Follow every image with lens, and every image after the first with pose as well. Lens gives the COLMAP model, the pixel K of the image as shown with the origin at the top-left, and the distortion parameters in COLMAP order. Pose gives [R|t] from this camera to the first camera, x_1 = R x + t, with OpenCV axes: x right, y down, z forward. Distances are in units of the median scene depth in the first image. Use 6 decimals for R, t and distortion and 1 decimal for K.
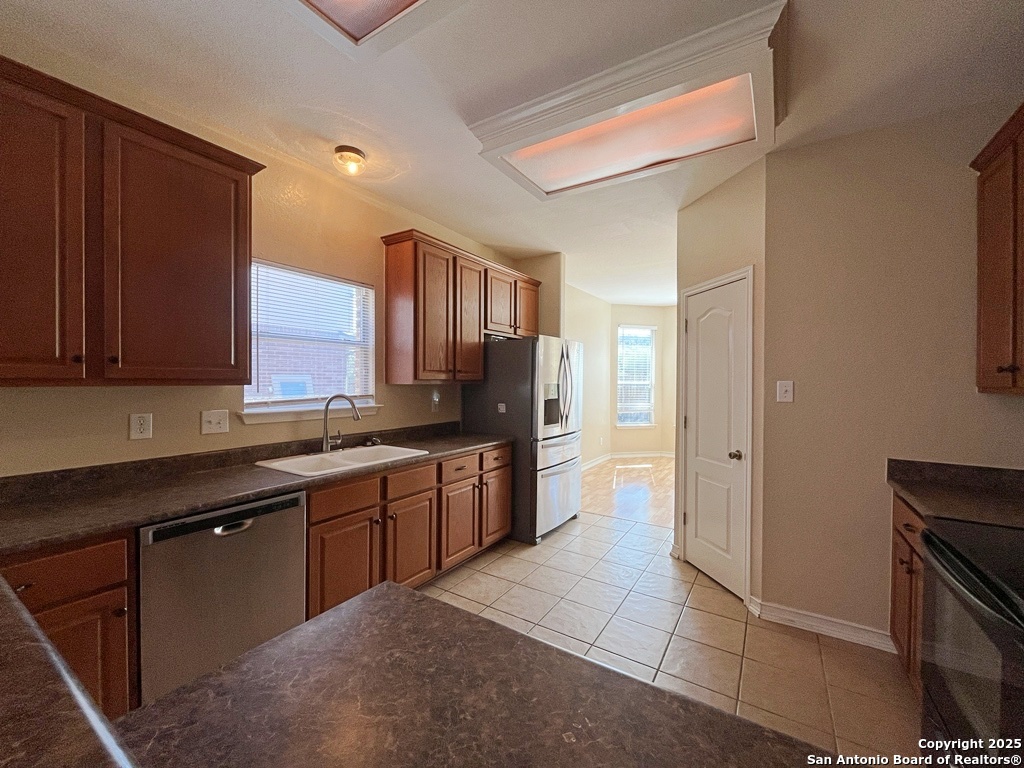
lens RADIAL K [[413.2, 0, 515.3], [0, 413.2, 386.5], [0, 0, 1]] dist [-0.000583, -0.000653]
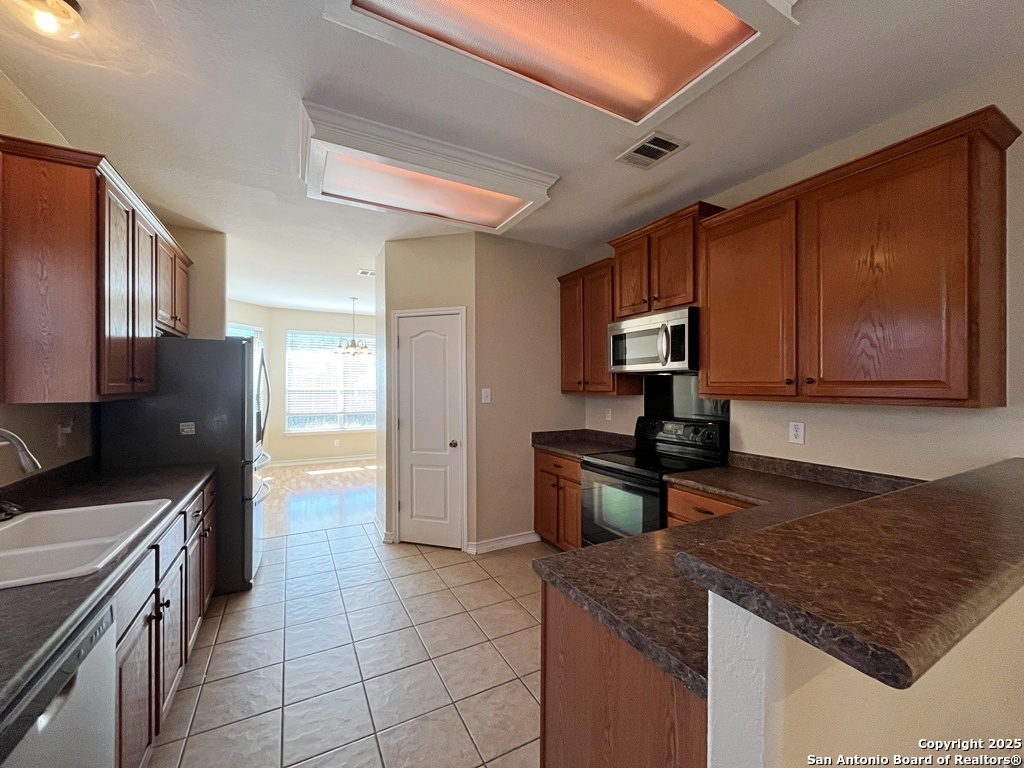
lens RADIAL K [[413.2, 0, 515.6], [0, 413.2, 387.2], [0, 0, 1]] dist [-0.000583, -0.000653]
pose [[0.483782, -0.012449, 0.875100, -0.471205], [0.016261, 0.999854, 0.005234, -0.019446], [-0.875037, 0.011699, 0.483914, 0.145264]]
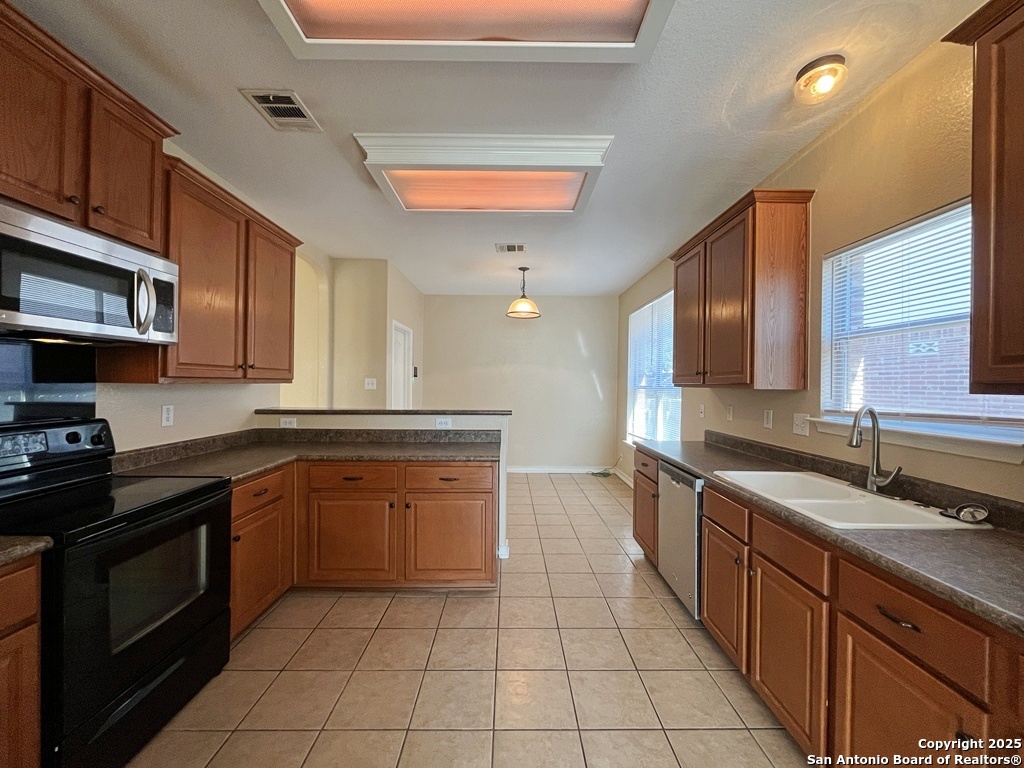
lens RADIAL K [[413.2, 0, 515.3], [0, 413.2, 384.2], [0, 0, 1]] dist [-0.000583, -0.000653]
pose [[-0.836347, -0.018307, -0.547894, 0.343791], [-0.028408, 0.999547, 0.009966, -0.006395], [0.547463, 0.023900, -0.836488, 1.066123]]
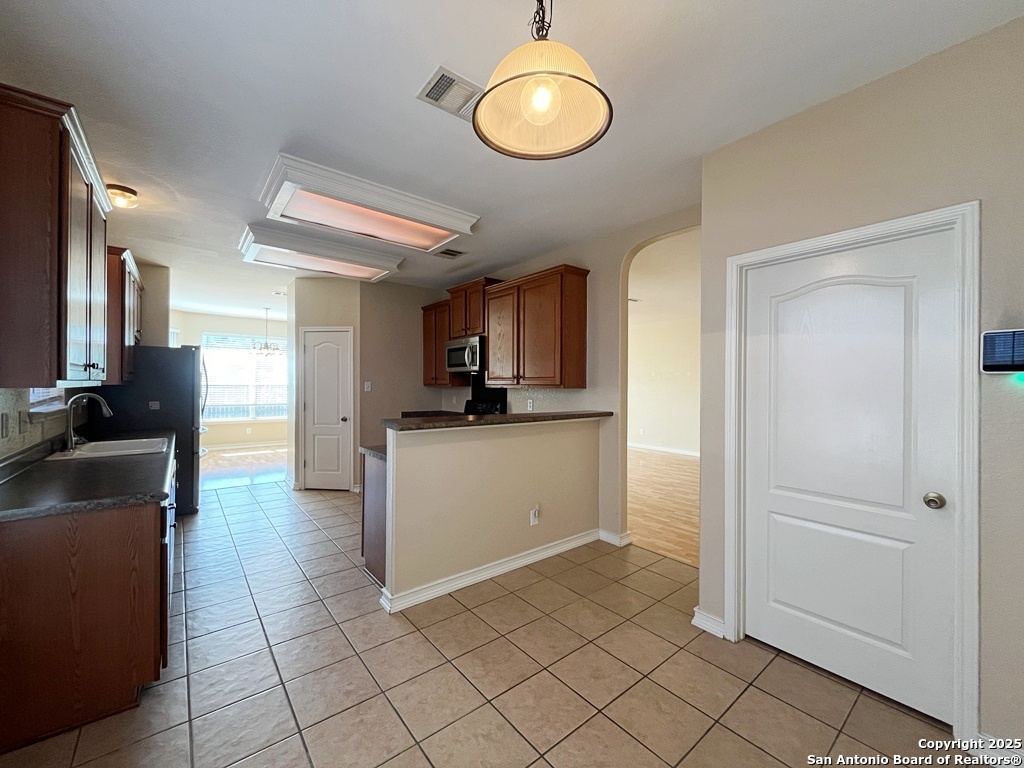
lens RADIAL K [[413.2, 0, 514.7], [0, 413.2, 386.2], [0, 0, 1]] dist [-0.000583, -0.000653]
pose [[0.315935, -0.008278, 0.948745, -0.945053], [0.009547, 0.999939, 0.005545, 0.003370], [-0.948733, 0.007306, 0.315995, -0.352851]]
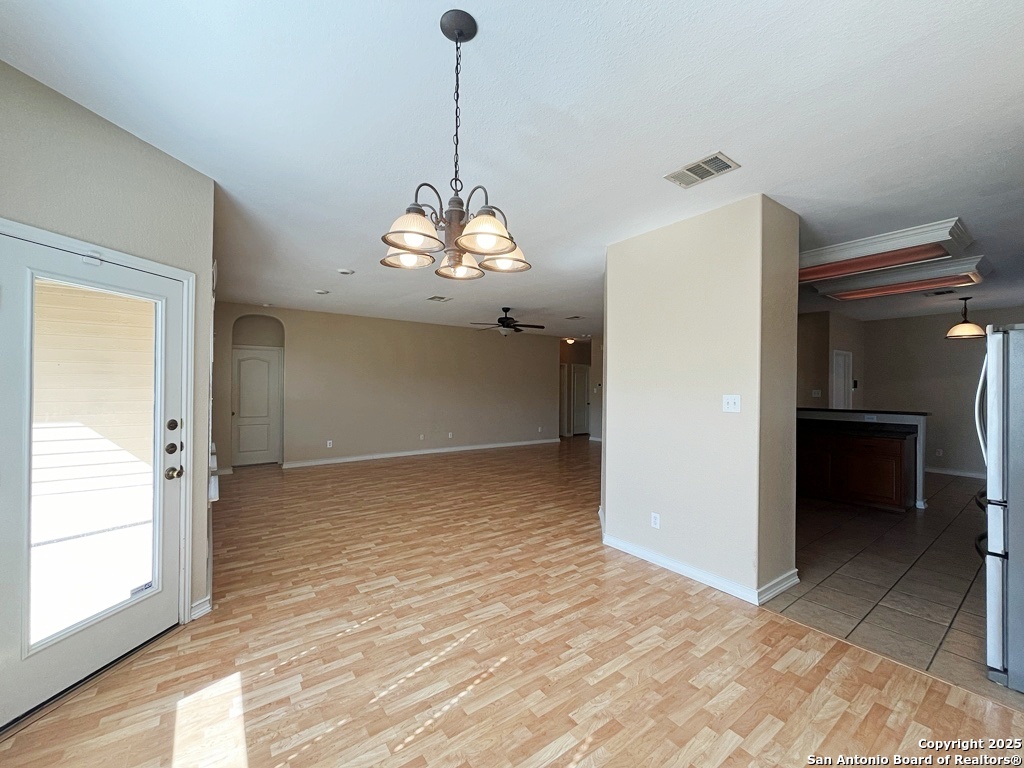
lens RADIAL K [[413.2, 0, 514.7], [0, 413.2, 383.2], [0, 0, 1]] dist [-0.000583, -0.000653]
pose [[-0.931470, -0.014401, 0.363533, 0.695110], [-0.010046, 0.999853, 0.013866, -0.050983], [-0.363680, 0.009264, -0.931478, 2.289585]]
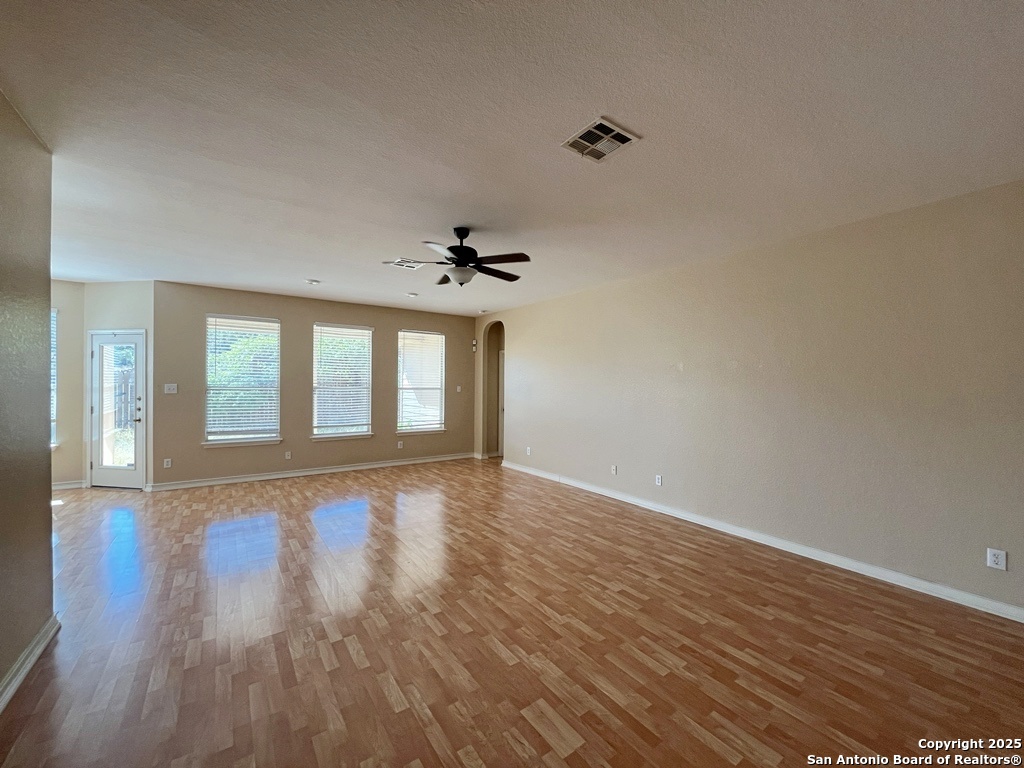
lens RADIAL K [[413.2, 0, 515.3], [0, 413.2, 383.3], [0, 0, 1]] dist [-0.000583, -0.000653]
pose [[0.378954, -0.004494, 0.925405, 0.559486], [0.011973, 0.999928, -0.000047, -0.001824], [-0.925338, 0.011098, 0.378981, -0.370895]]
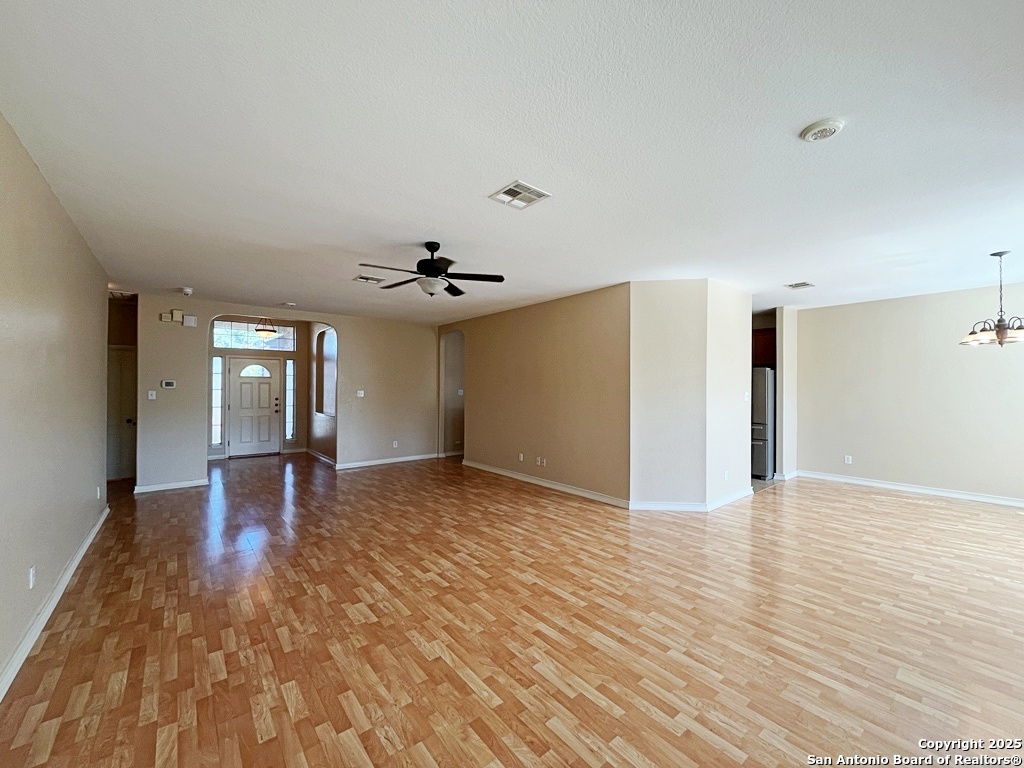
lens RADIAL K [[413.2, 0, 517.6], [0, 413.2, 381.6], [0, 0, 1]] dist [-0.000583, -0.000653]
pose [[-0.309421, -0.024787, -0.950602, 2.640439], [-0.022128, 0.999577, -0.018862, -0.005447], [0.950668, 0.015199, -0.309839, 0.818994]]
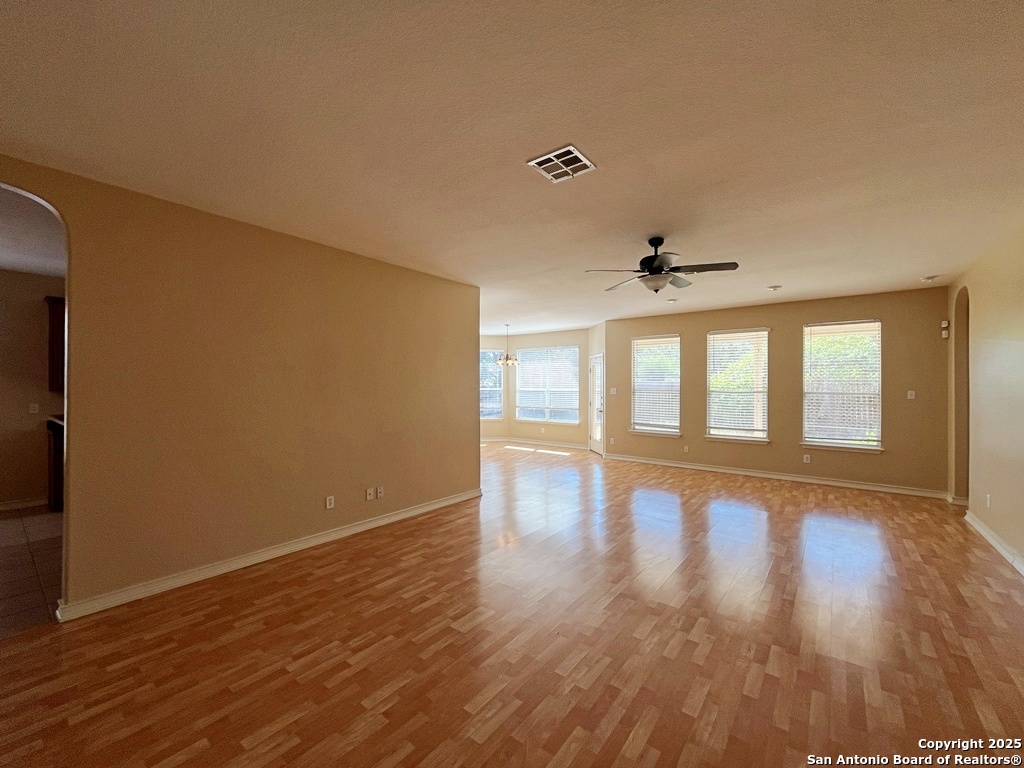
lens RADIAL K [[413.2, 0, 515.5], [0, 413.2, 380.2], [0, 0, 1]] dist [-0.000583, -0.000653]
pose [[0.995519, -0.007448, -0.094267, 1.270780], [0.004307, 0.999430, -0.033488, 0.019112], [0.094462, 0.032932, 0.994984, -1.030876]]
